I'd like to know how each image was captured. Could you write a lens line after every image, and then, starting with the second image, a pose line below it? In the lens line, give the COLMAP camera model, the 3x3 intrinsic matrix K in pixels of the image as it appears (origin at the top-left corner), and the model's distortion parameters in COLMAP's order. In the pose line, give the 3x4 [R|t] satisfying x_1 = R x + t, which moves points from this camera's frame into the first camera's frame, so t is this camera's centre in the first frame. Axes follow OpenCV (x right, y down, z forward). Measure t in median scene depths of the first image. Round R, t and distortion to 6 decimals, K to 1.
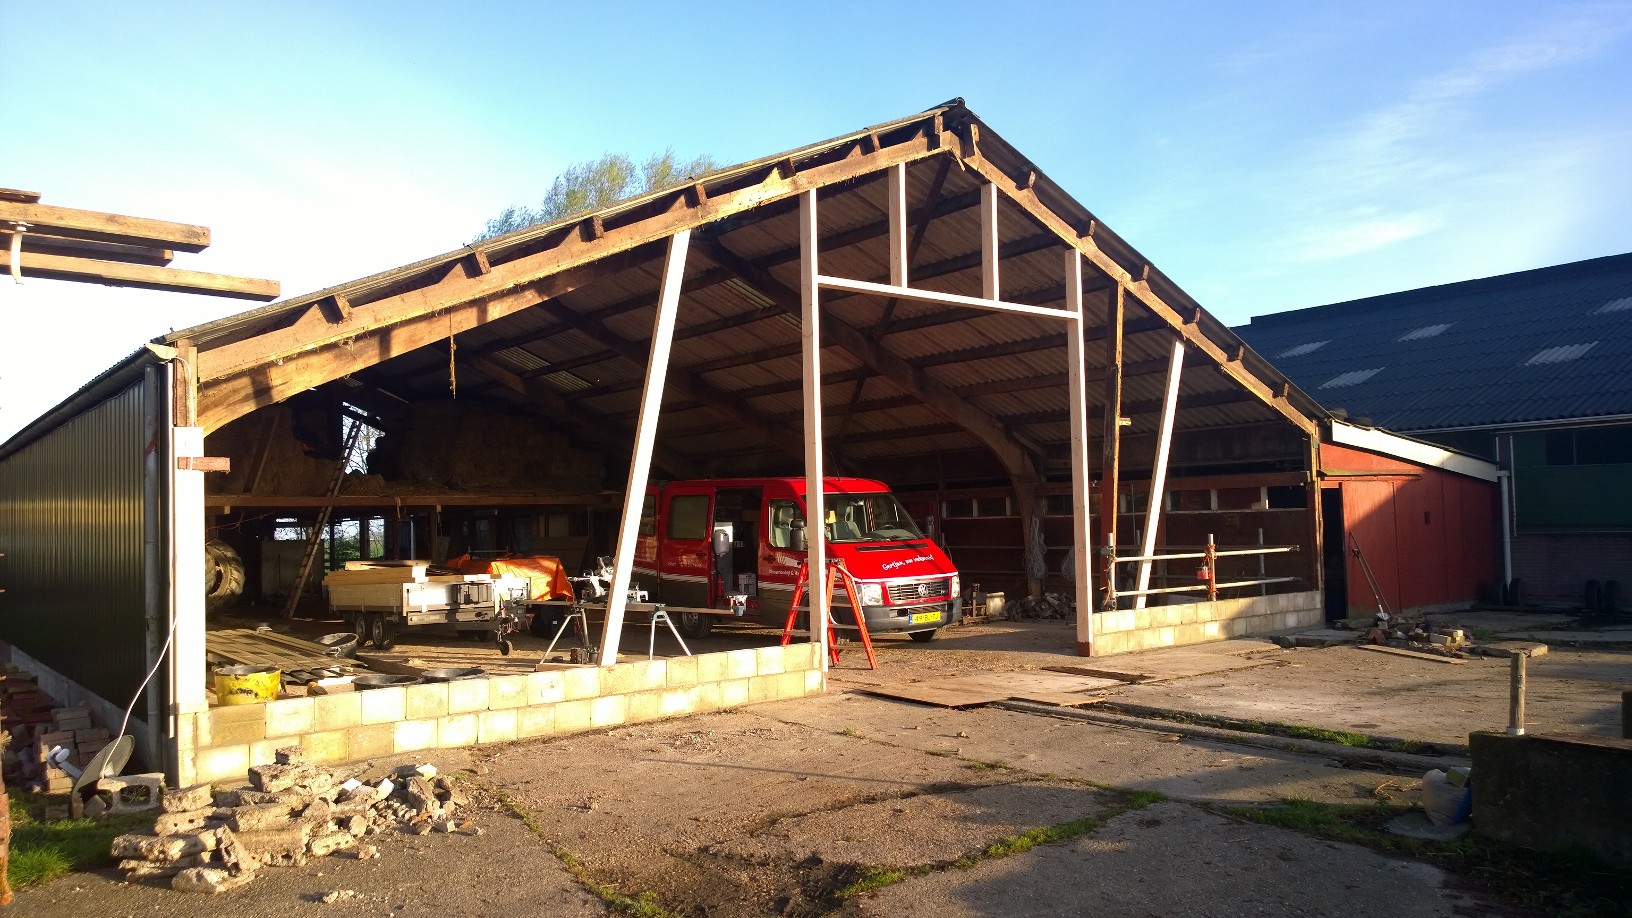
lens RADIAL K [[1189.2, 0, 810.3], [0, 1189.2, 461.3], [0, 0, 1]] dist [0.035415, -0.003069]
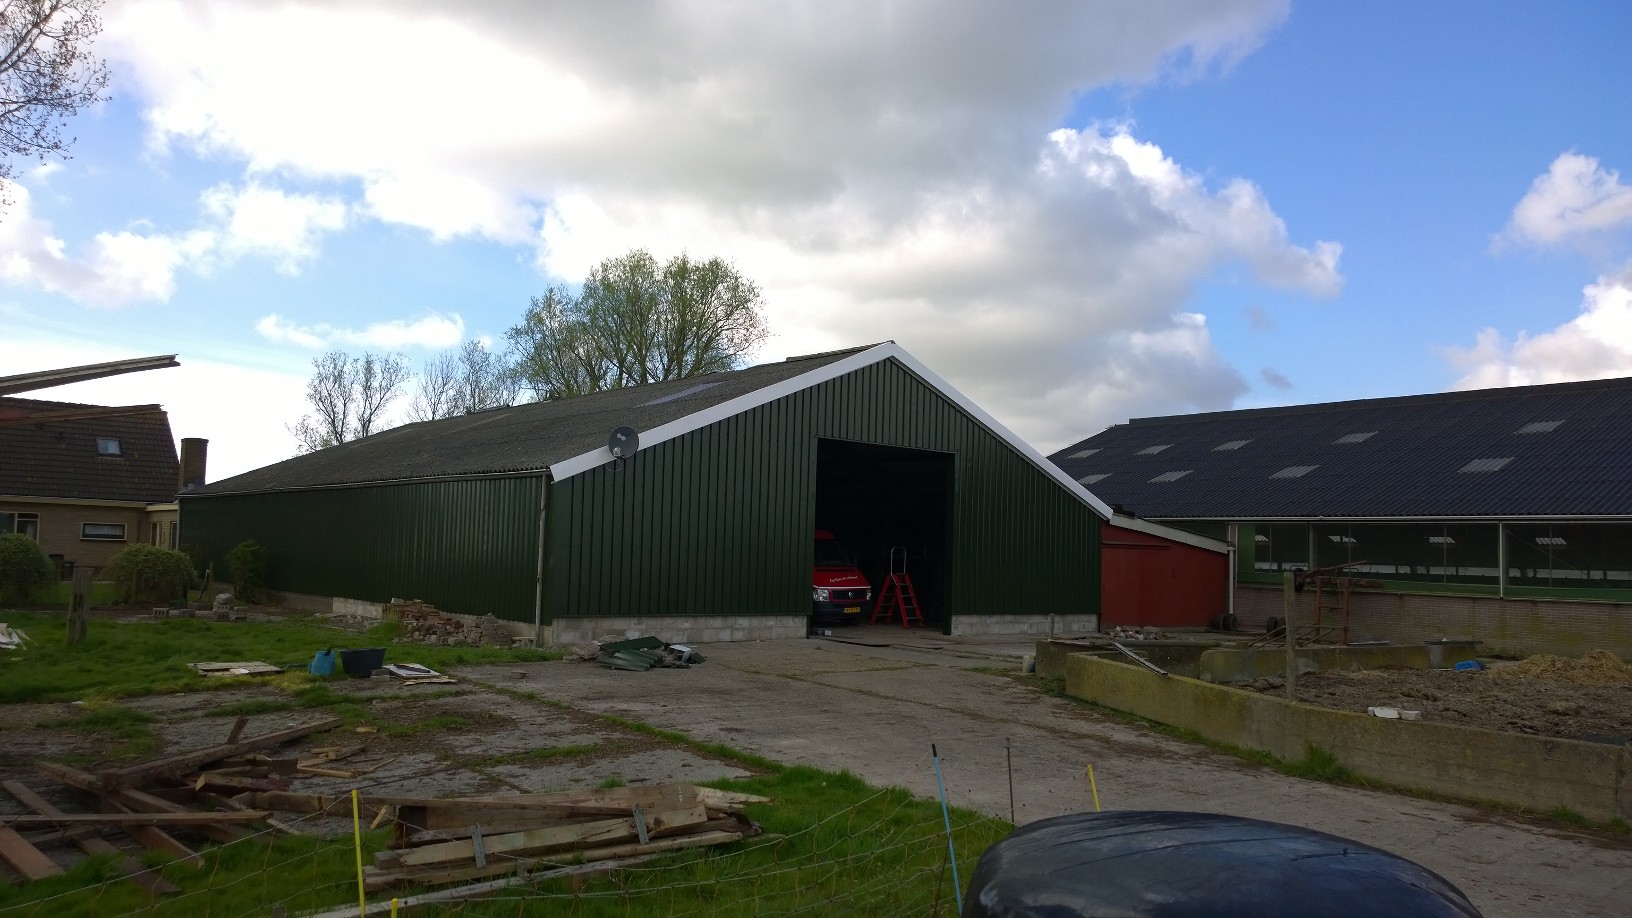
lens RADIAL K [[1188.3, 0, 809.1], [0, 1188.3, 495.2], [0, 0, 1]] dist [0.043765, -0.002254]
pose [[0.997914, 0.058347, 0.027610, -0.033402], [-0.058357, 0.998296, -0.000450, -0.032397], [-0.027590, -0.001162, 0.999619, -0.671357]]
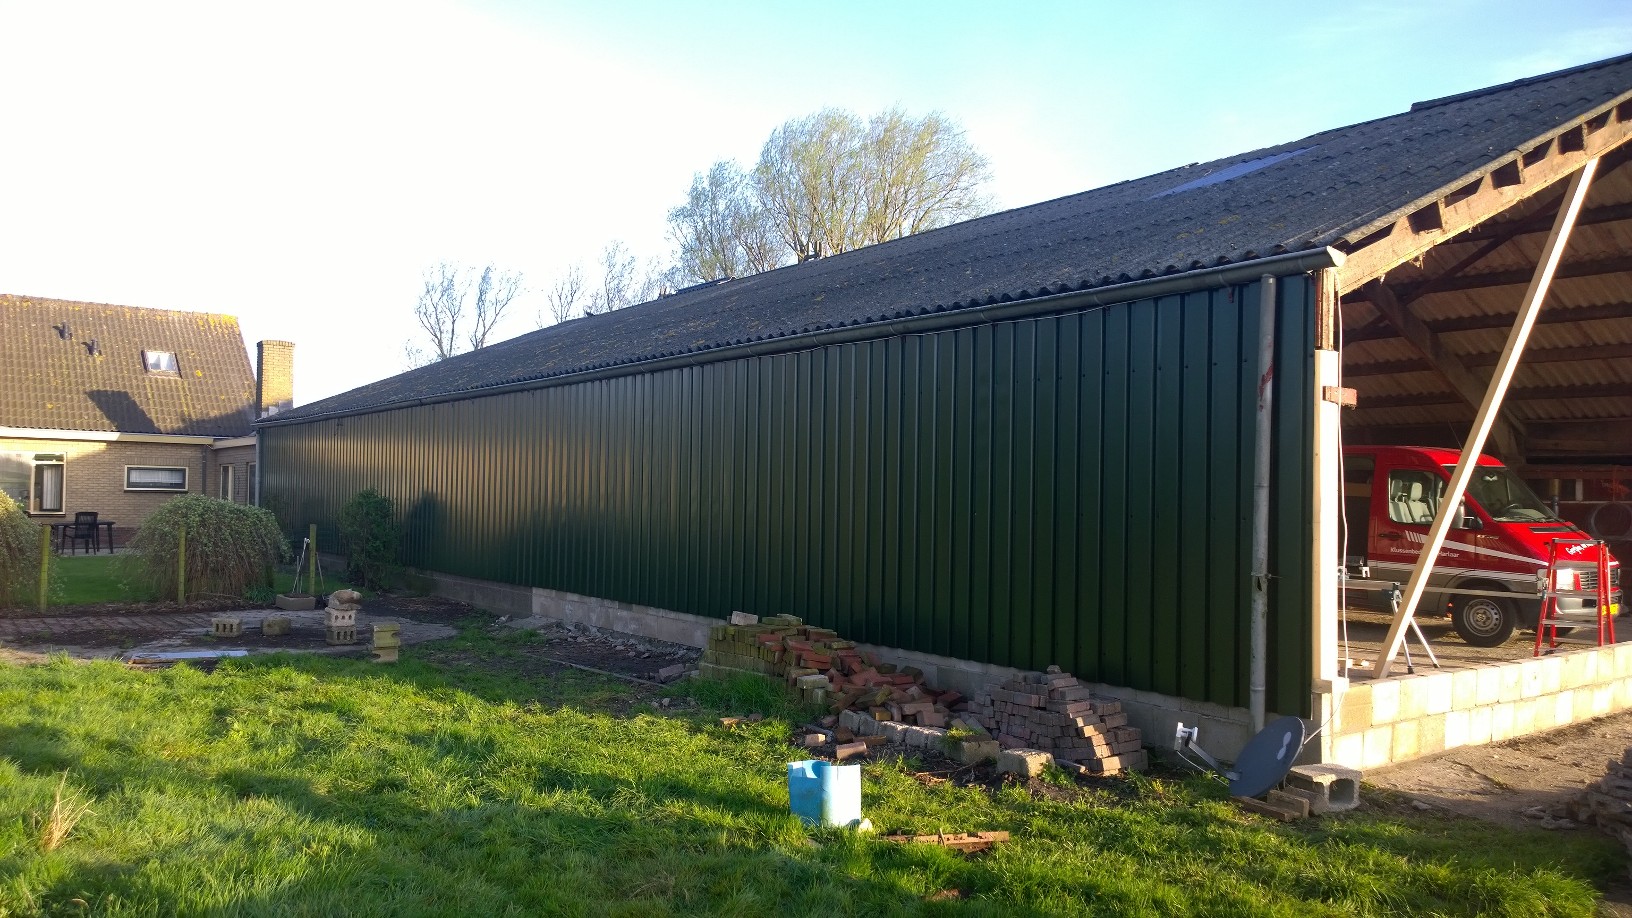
lens RADIAL K [[1188.3, 0, 809.1], [0, 1188.3, 495.2], [0, 0, 1]] dist [0.043765, -0.002254]
pose [[0.998641, 0.041854, -0.031057, -0.381352], [-0.040243, 0.997897, 0.050816, 0.019561], [0.033119, -0.049497, 0.998225, 0.070931]]
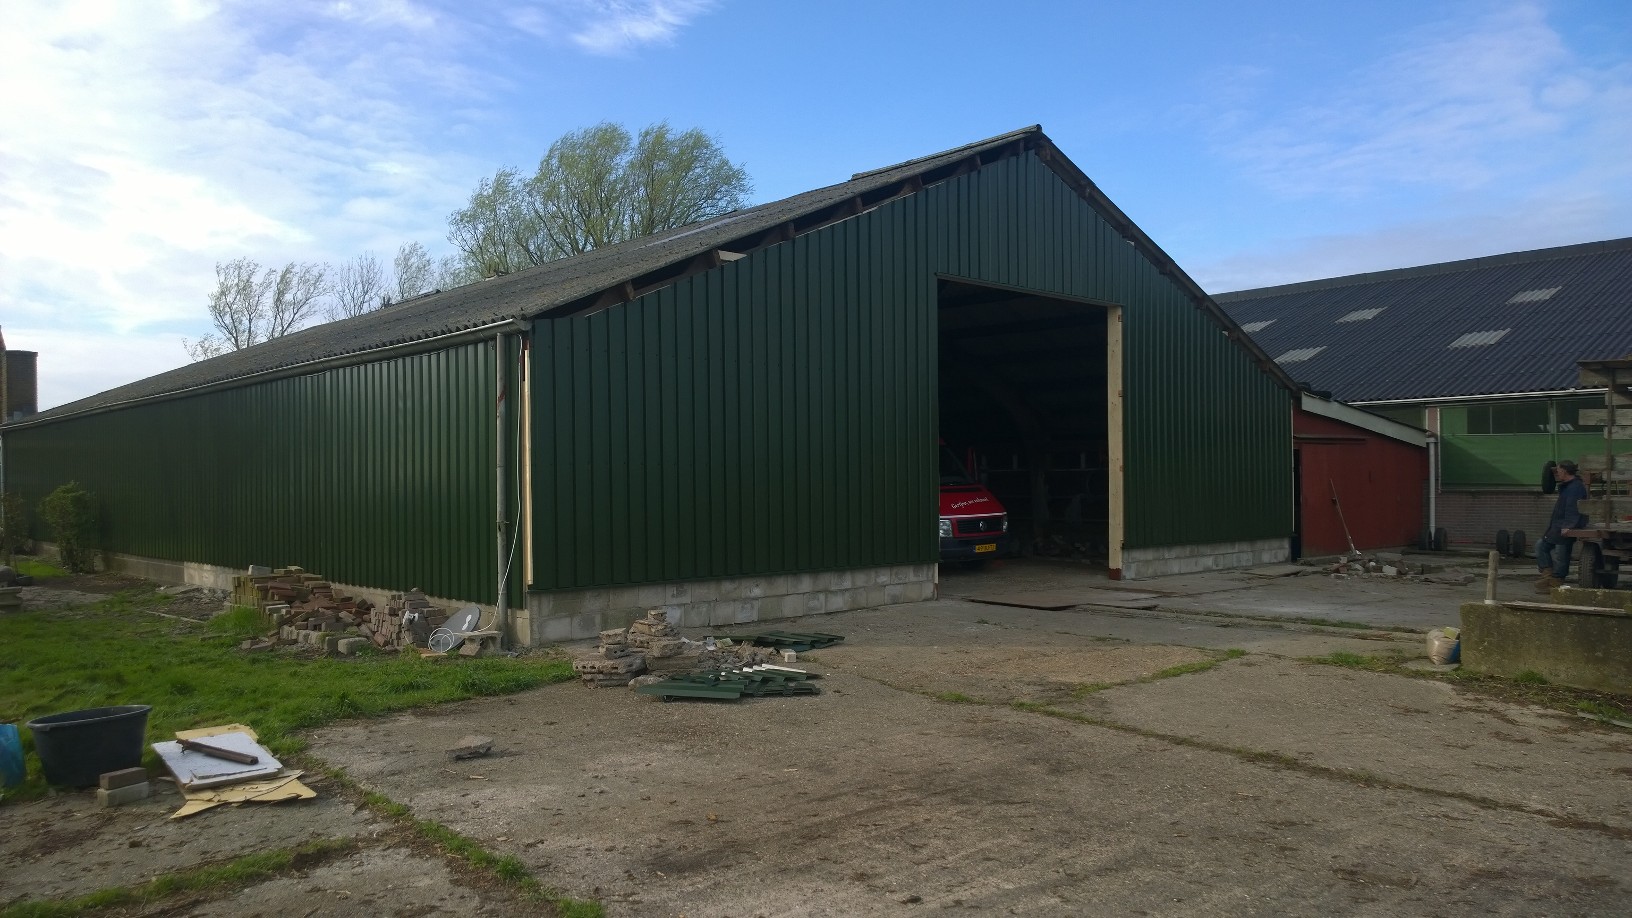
lens RADIAL K [[1189.2, 0, 810.3], [0, 1189.2, 461.3], [0, 0, 1]] dist [0.035415, -0.003069]
pose [[0.997401, 0.016877, 0.070040, -0.137012], [-0.019216, 0.999275, 0.032862, 0.004884], [-0.069435, -0.034122, 0.997003, -0.161121]]
